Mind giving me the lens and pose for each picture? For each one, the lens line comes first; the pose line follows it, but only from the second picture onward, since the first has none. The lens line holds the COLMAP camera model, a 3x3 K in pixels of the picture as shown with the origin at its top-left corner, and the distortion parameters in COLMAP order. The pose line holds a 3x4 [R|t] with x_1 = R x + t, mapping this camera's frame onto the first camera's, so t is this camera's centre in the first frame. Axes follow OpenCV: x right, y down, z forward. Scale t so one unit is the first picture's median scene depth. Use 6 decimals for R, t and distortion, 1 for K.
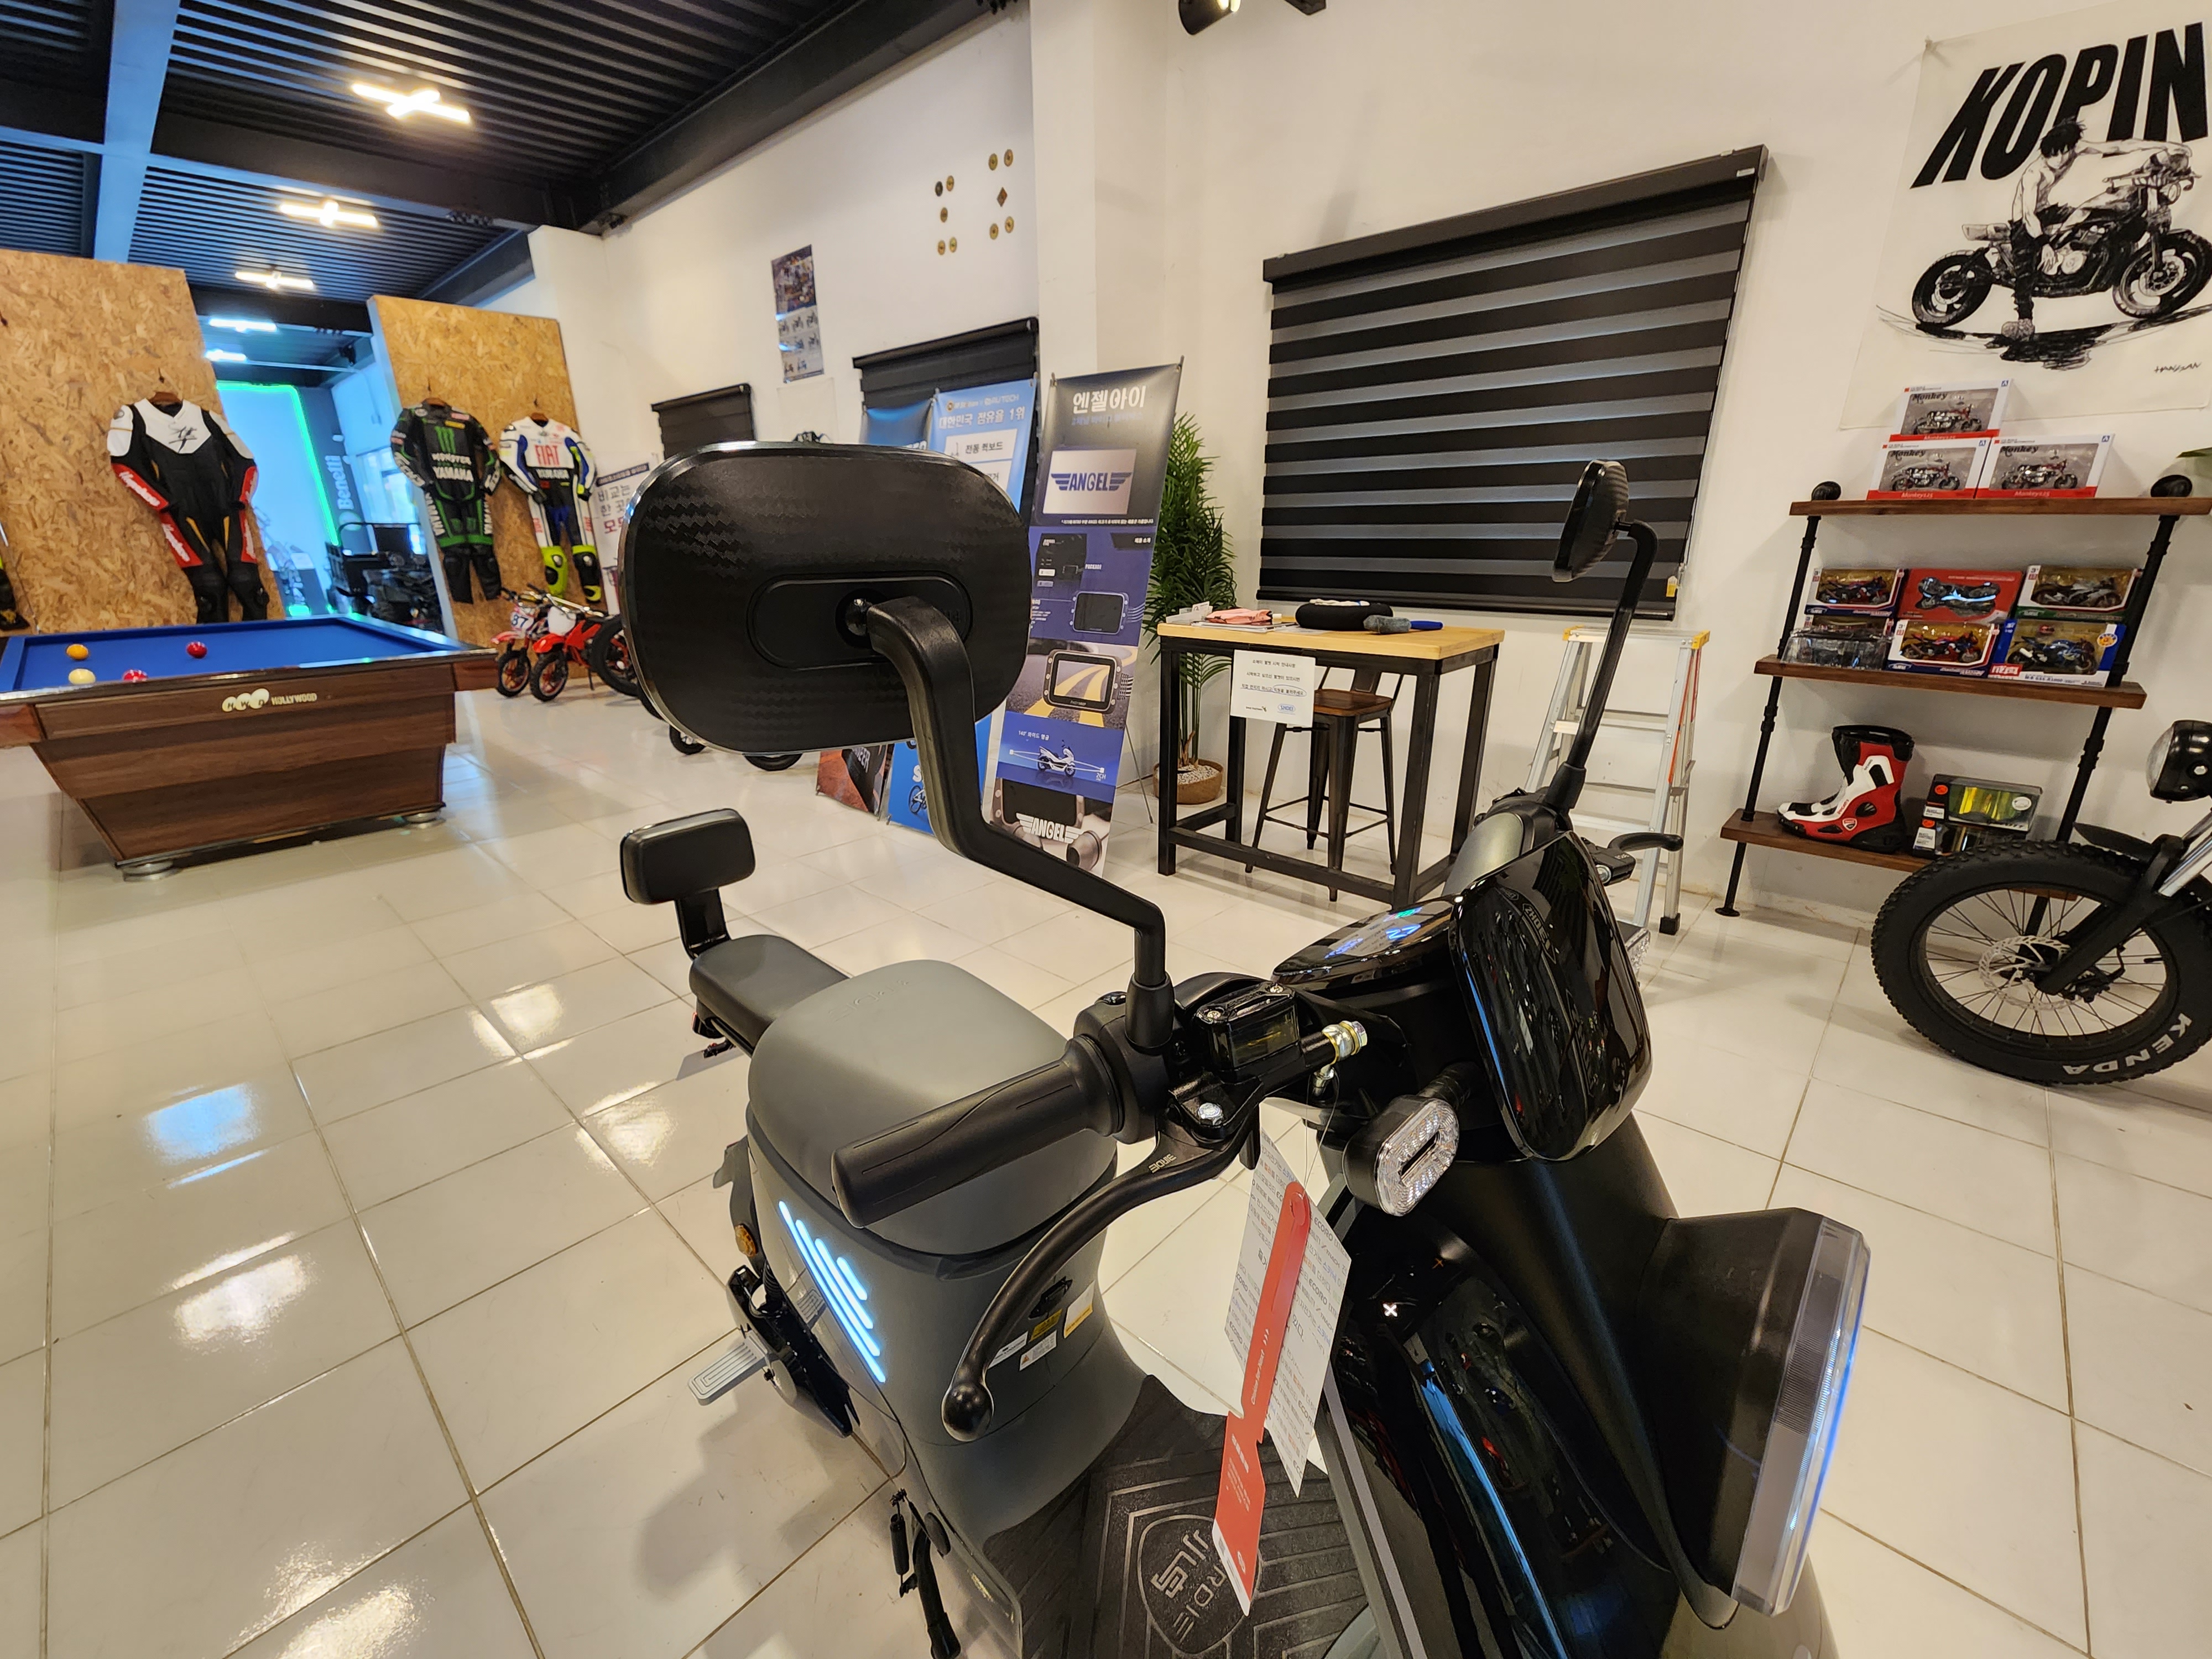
lens RADIAL K [[912.7, 0, 1099.8], [0, 912.7, 844.9], [0, 0, 1]] dist [0.004138, -0.003863]
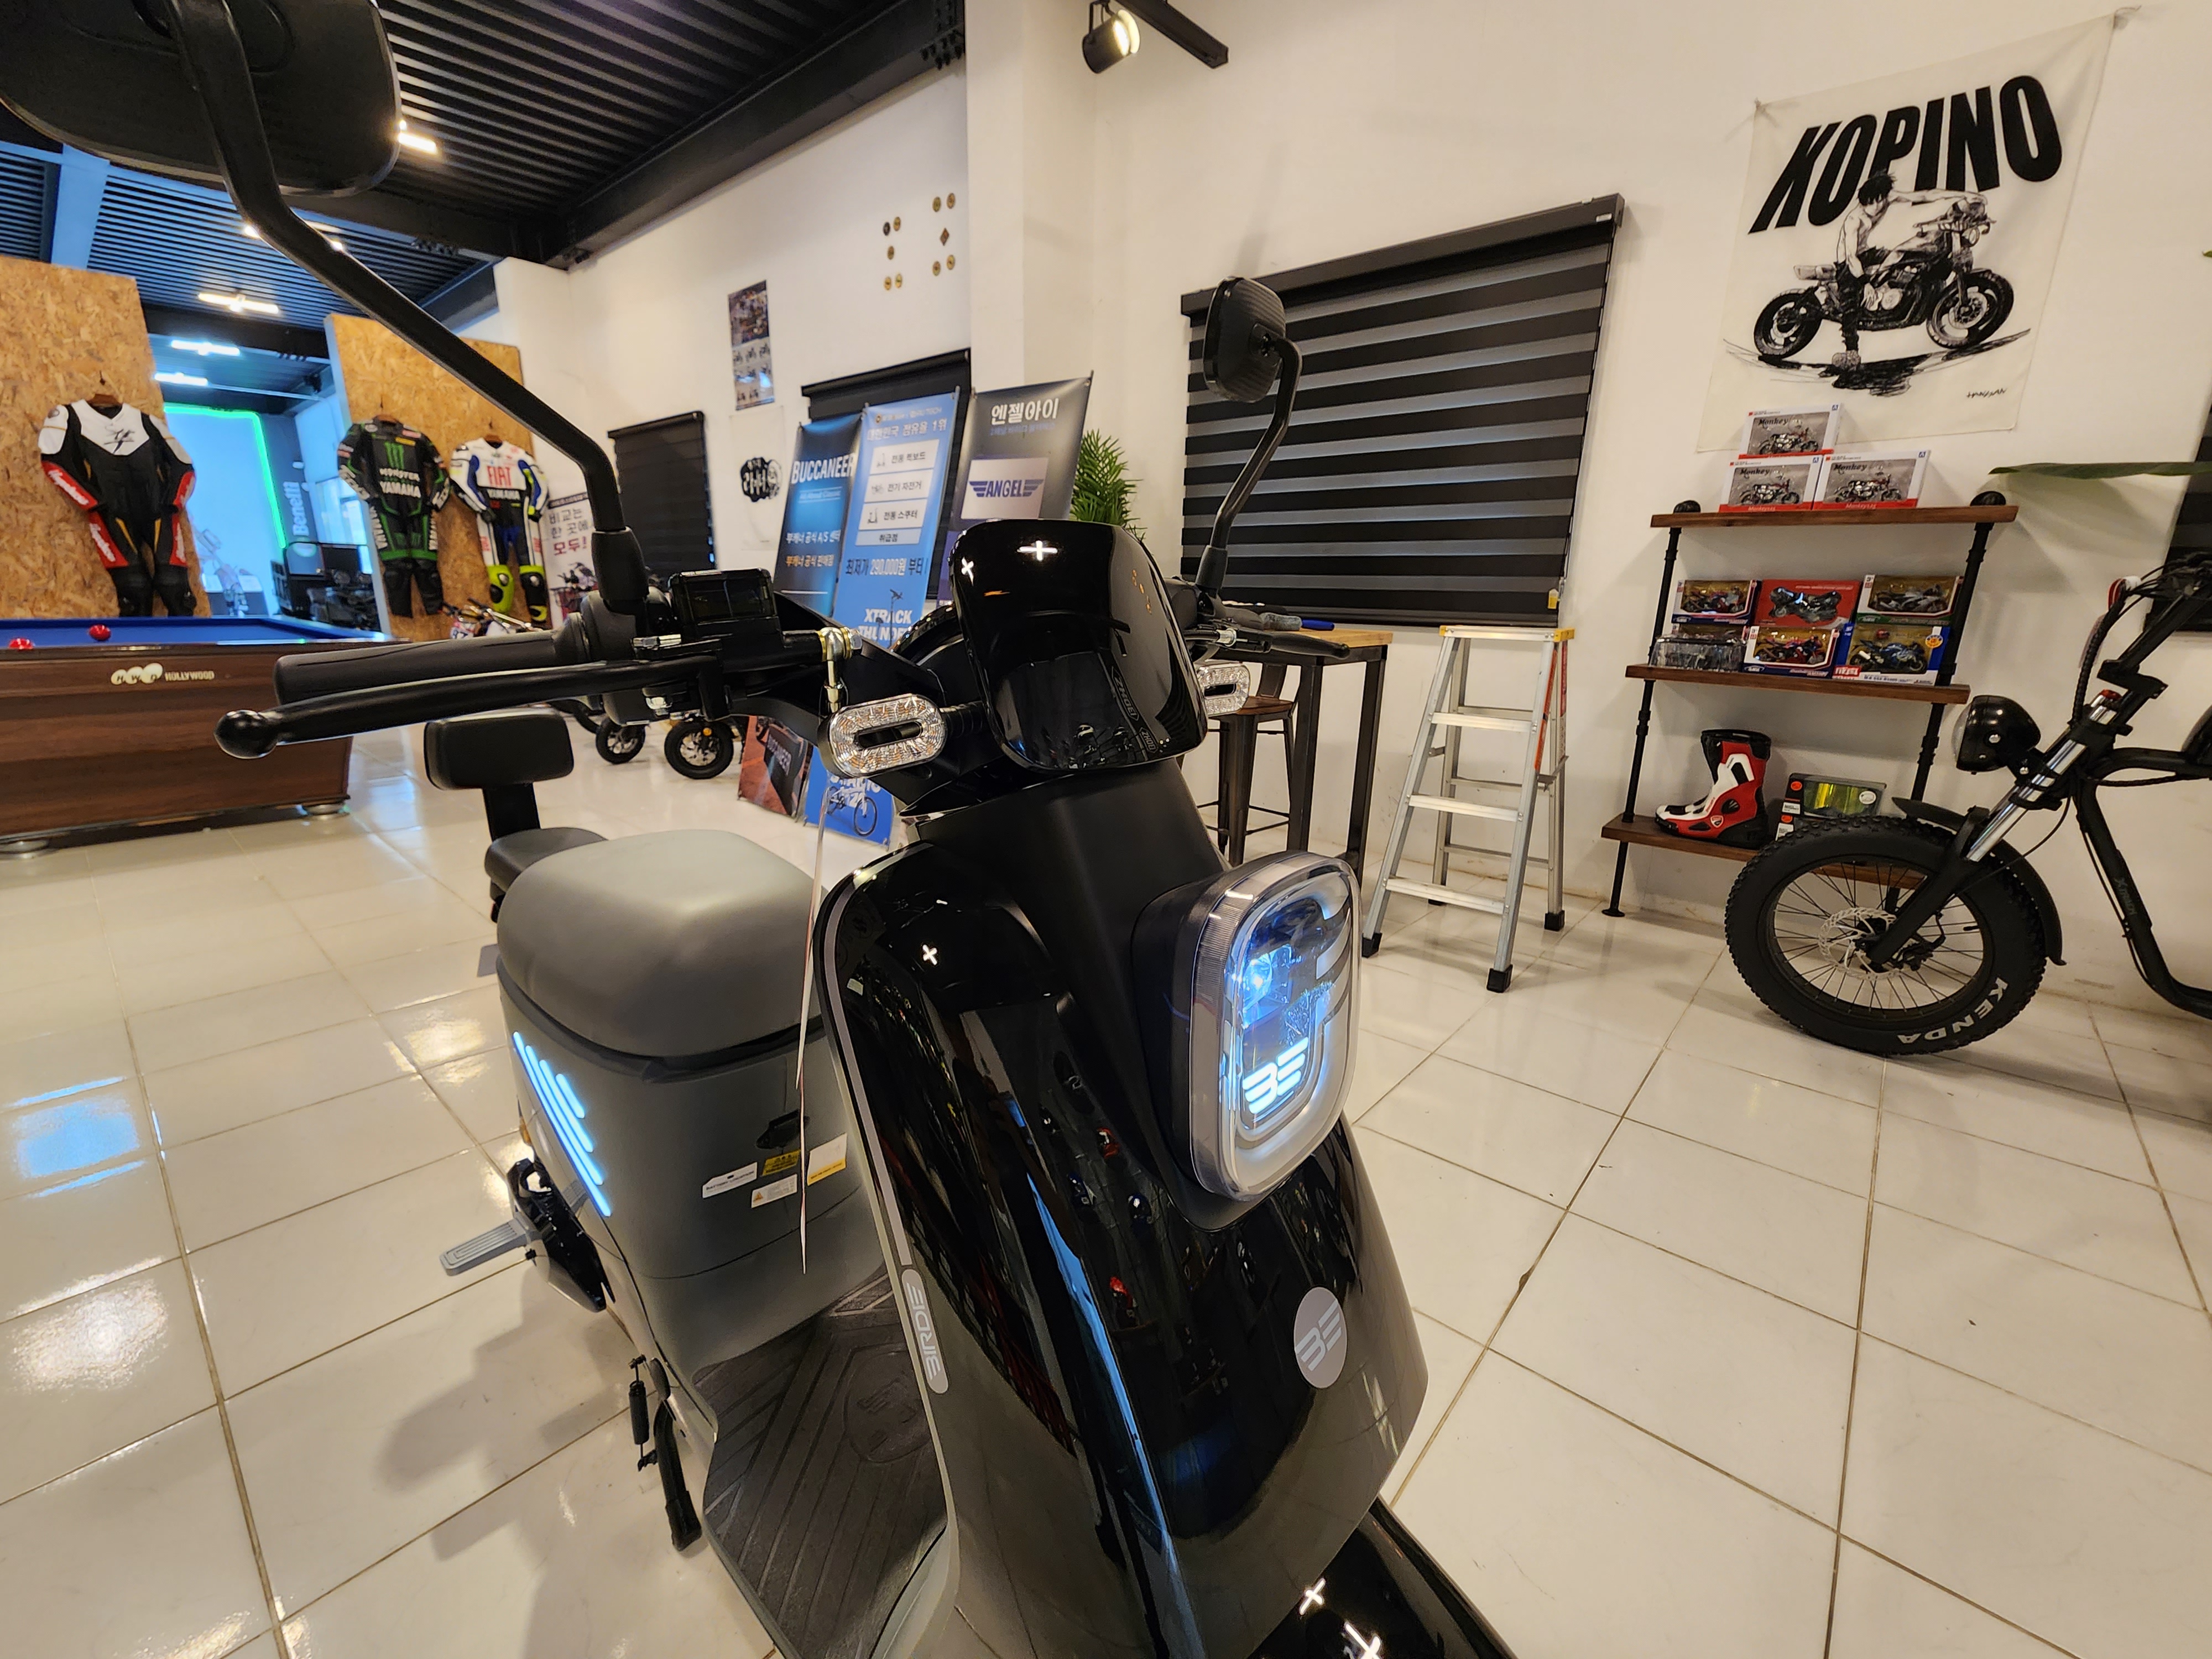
lens RADIAL K [[912.7, 0, 1102.8], [0, 912.7, 842.8], [0, 0, 1]] dist [0.004138, -0.003863]
pose [[0.999077, 0.021338, 0.037280, 0.071837], [-0.018846, 0.997644, -0.065964, 0.070414], [-0.038599, 0.065201, 0.997125, -0.007180]]
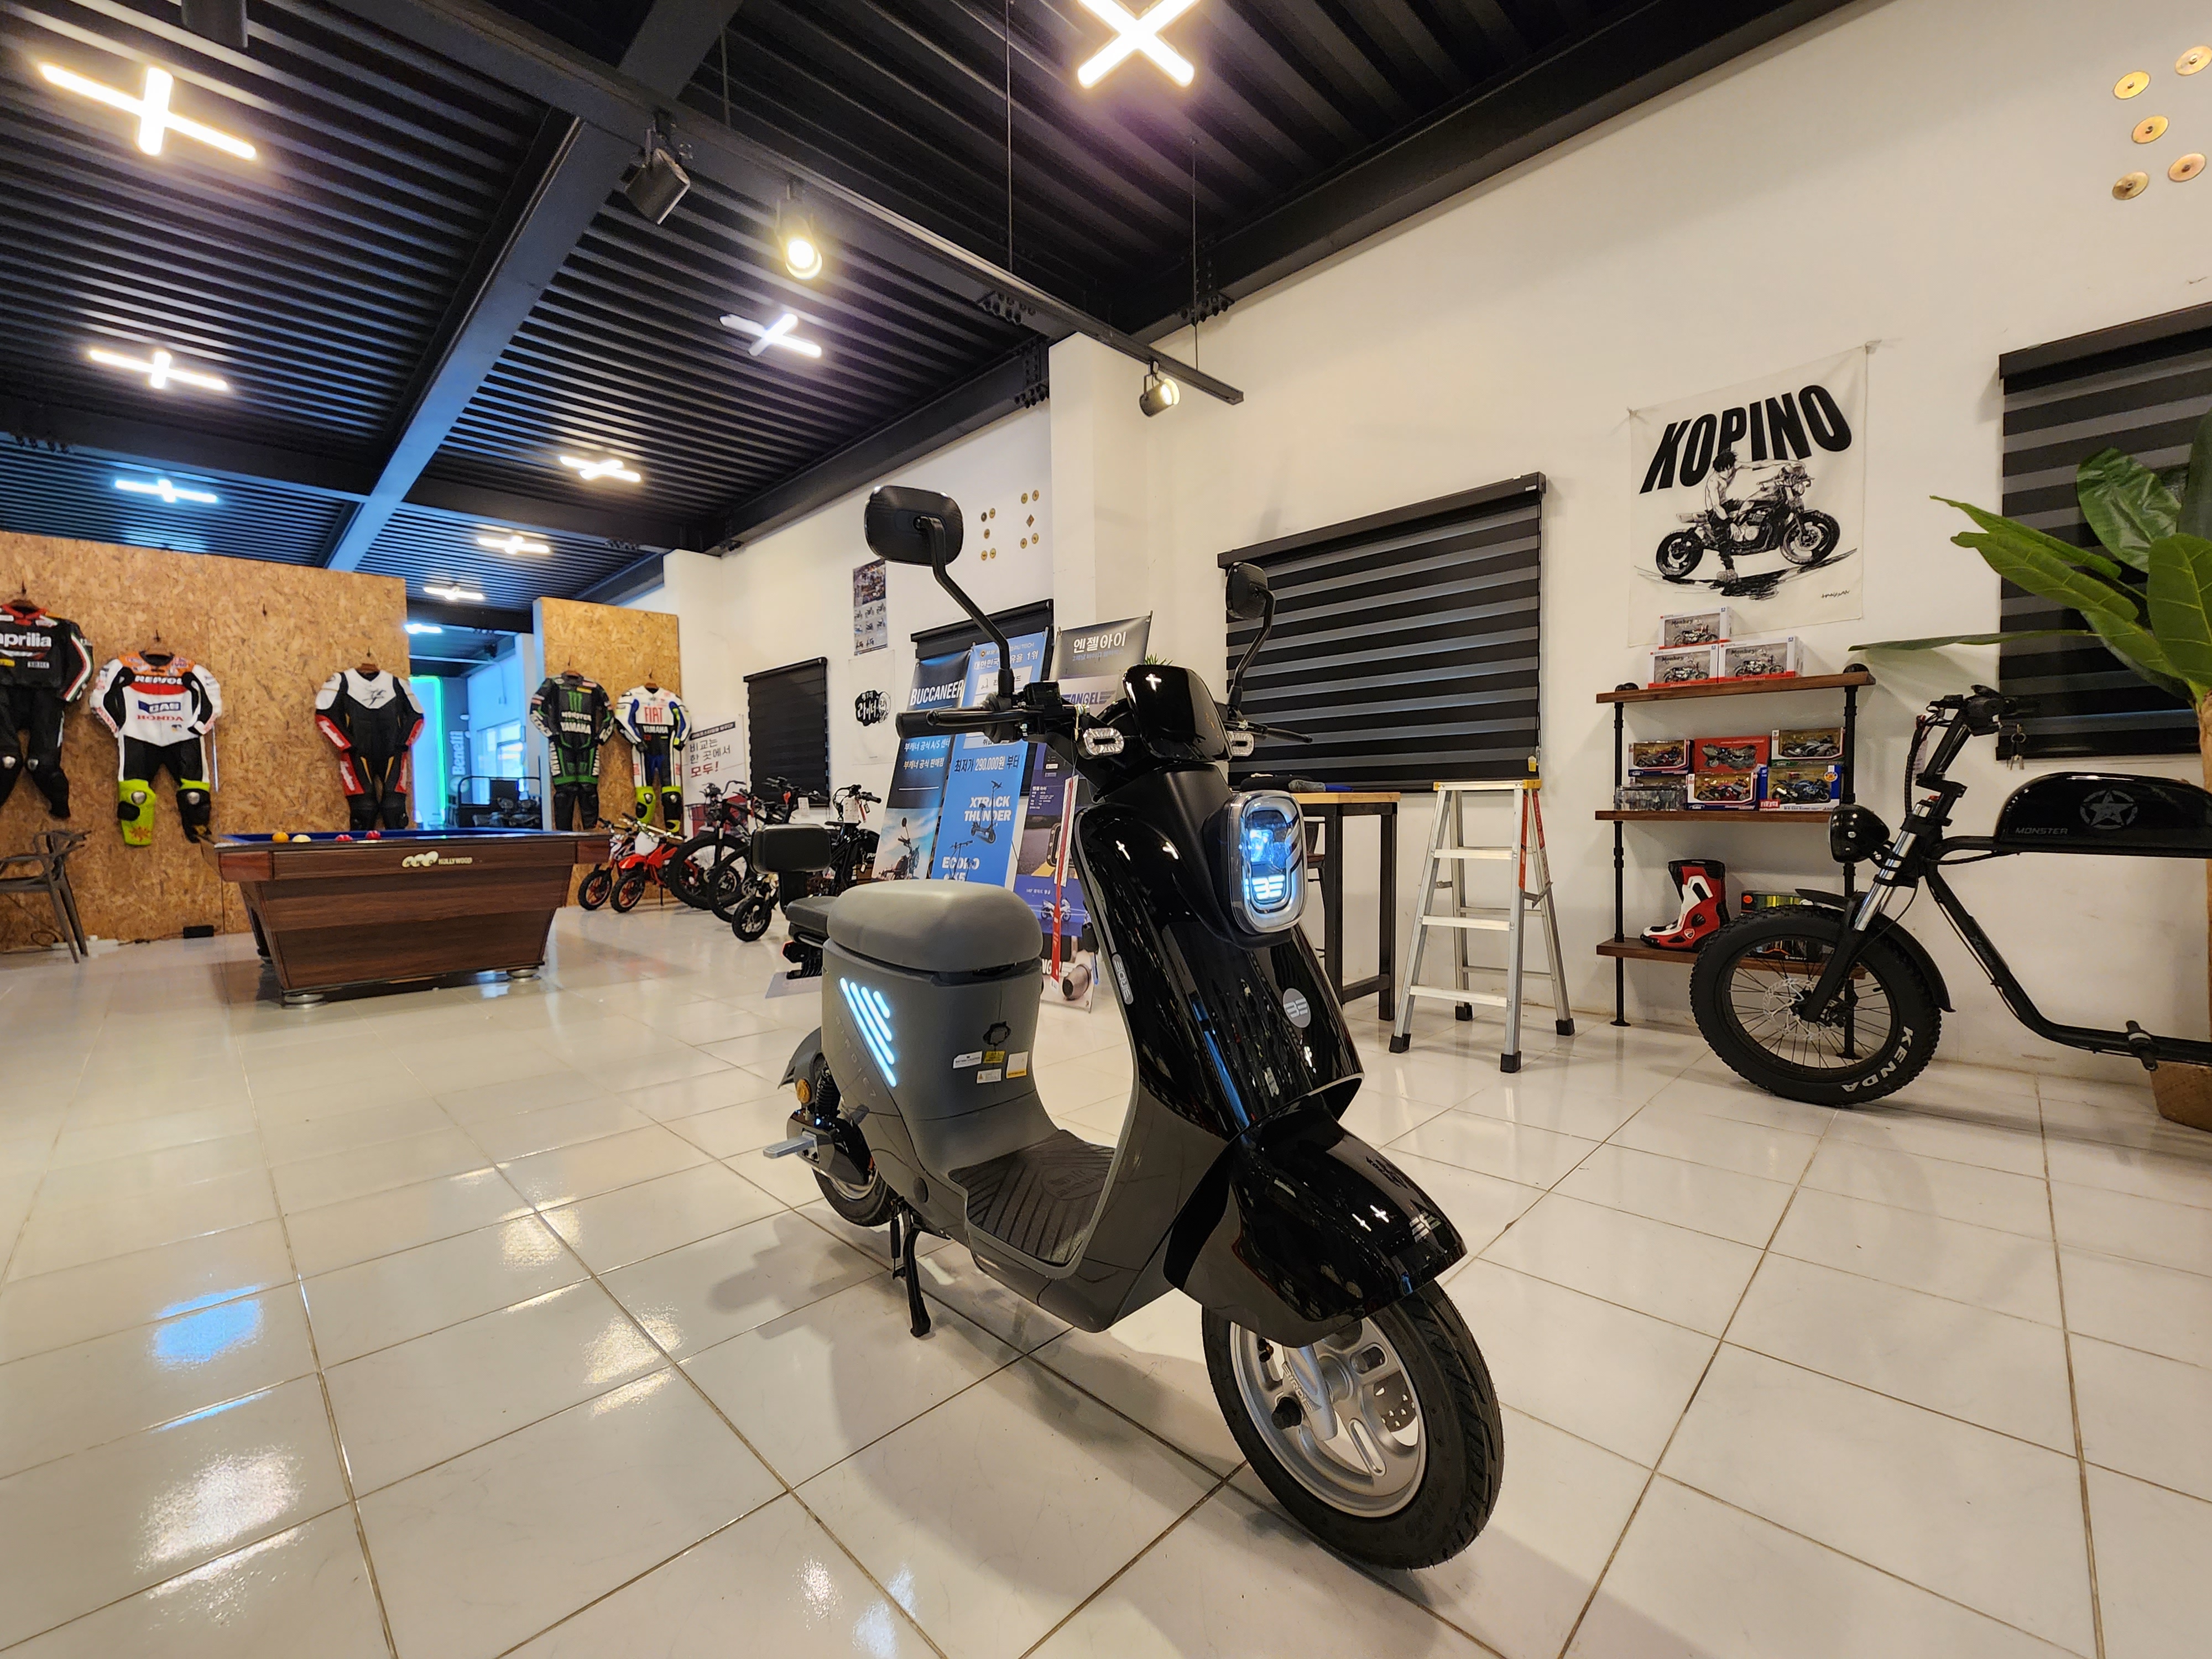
lens RADIAL K [[912.7, 0, 1101.1], [0, 912.7, 844.3], [0, 0, 1]] dist [0.004138, -0.003863]
pose [[0.999513, -0.002412, -0.031105, 0.054568], [-0.006657, 0.957553, -0.288182, 0.187965], [0.030479, 0.288248, 0.957070, -0.203670]]
